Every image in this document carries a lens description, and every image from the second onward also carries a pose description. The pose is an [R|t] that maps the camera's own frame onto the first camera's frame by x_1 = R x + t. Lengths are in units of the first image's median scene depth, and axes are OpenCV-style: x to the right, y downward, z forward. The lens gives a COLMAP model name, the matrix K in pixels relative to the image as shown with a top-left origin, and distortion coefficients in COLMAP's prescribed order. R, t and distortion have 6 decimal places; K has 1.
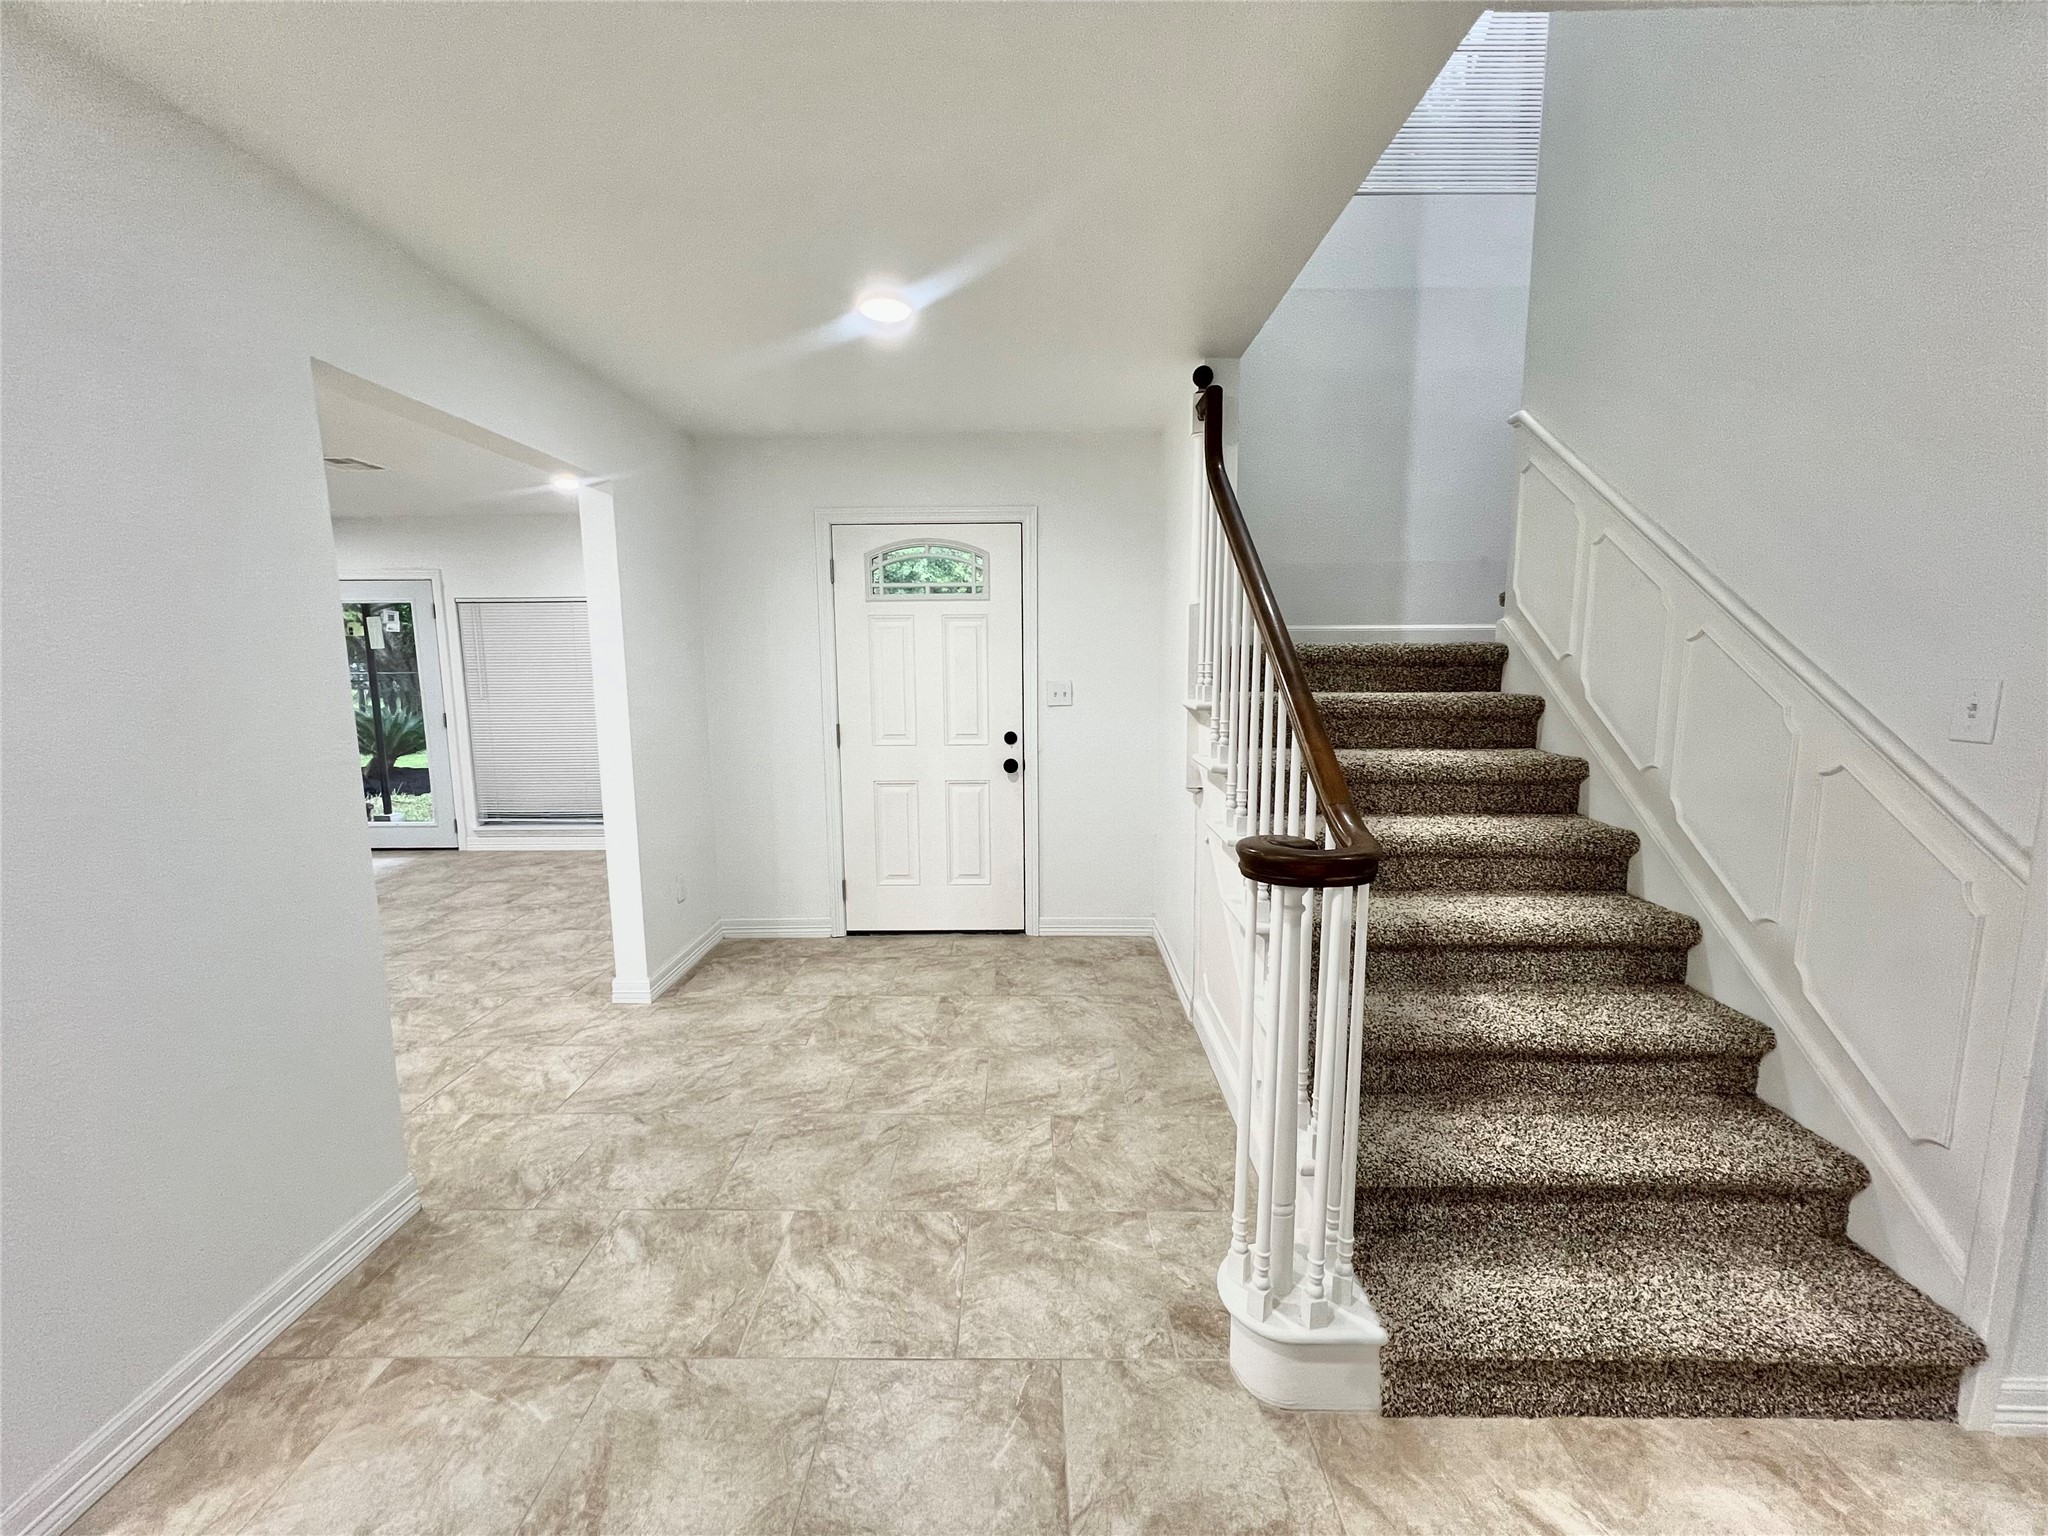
lens RADIAL K [[823.9, 0, 1016.7], [0, 823.9, 759.4], [0, 0, 1]] dist [0.000156, -0.000504]
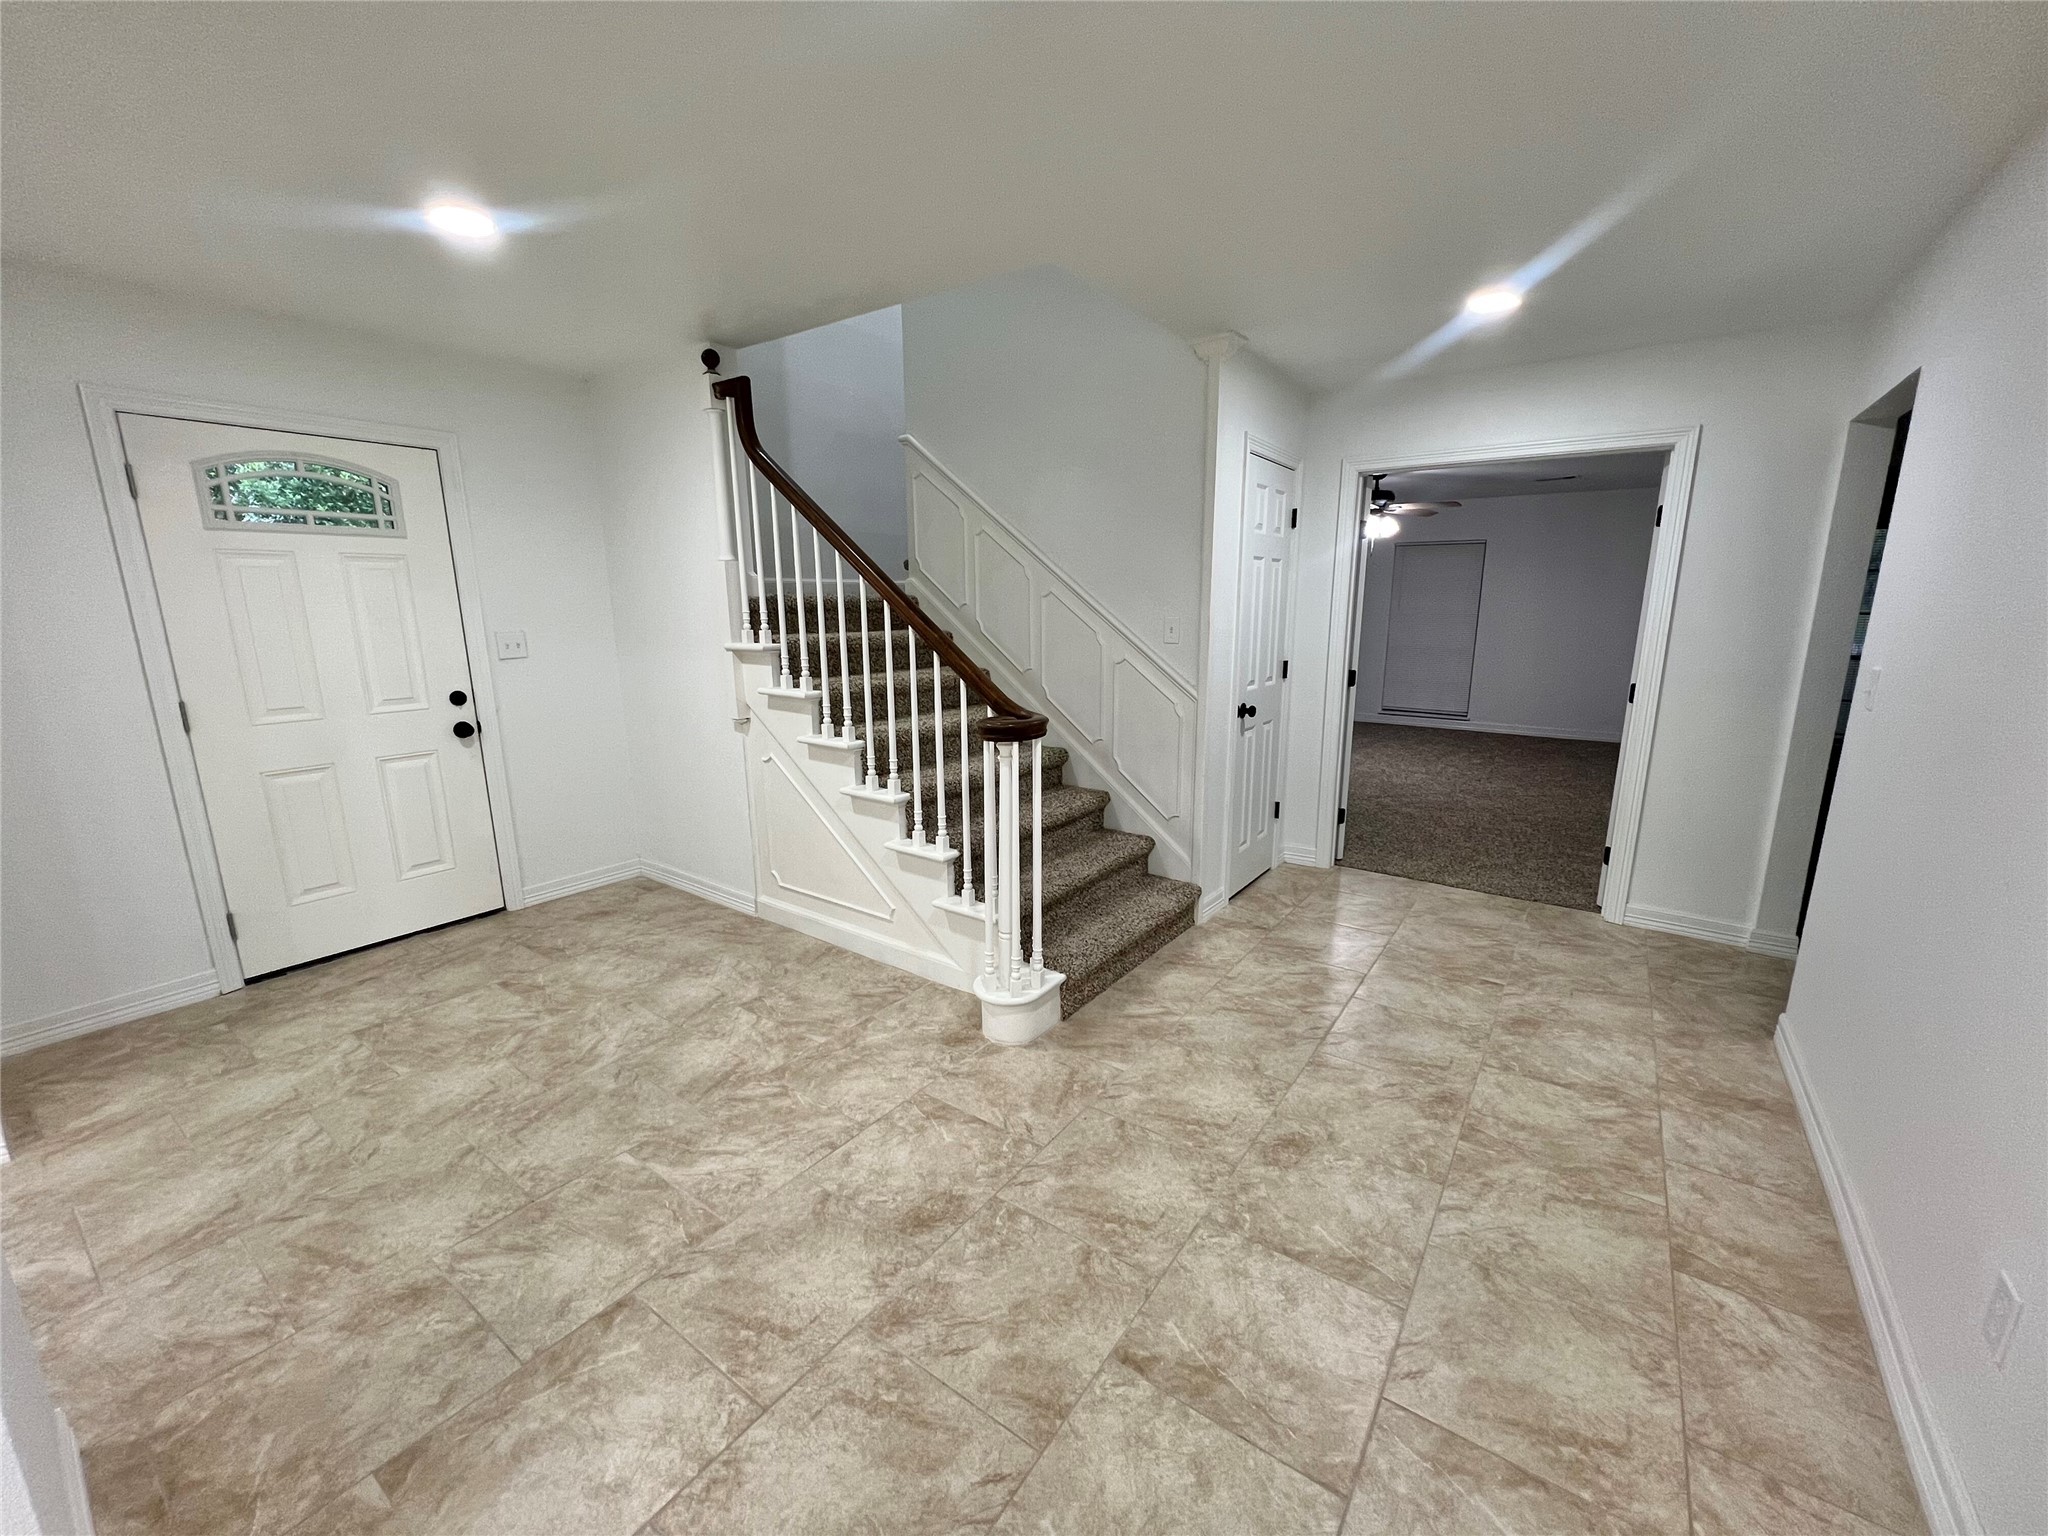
lens RADIAL K [[842.5, 0, 1026.6], [0, 842.5, 752.8], [0, 0, 1]] dist [-0.001537, 0.000198]
pose [[0.570387, -0.146973, 0.808120, -0.608488], [0.100178, 0.988964, 0.109155, -0.008860], [-0.815244, 0.018695, 0.578815, -0.023595]]
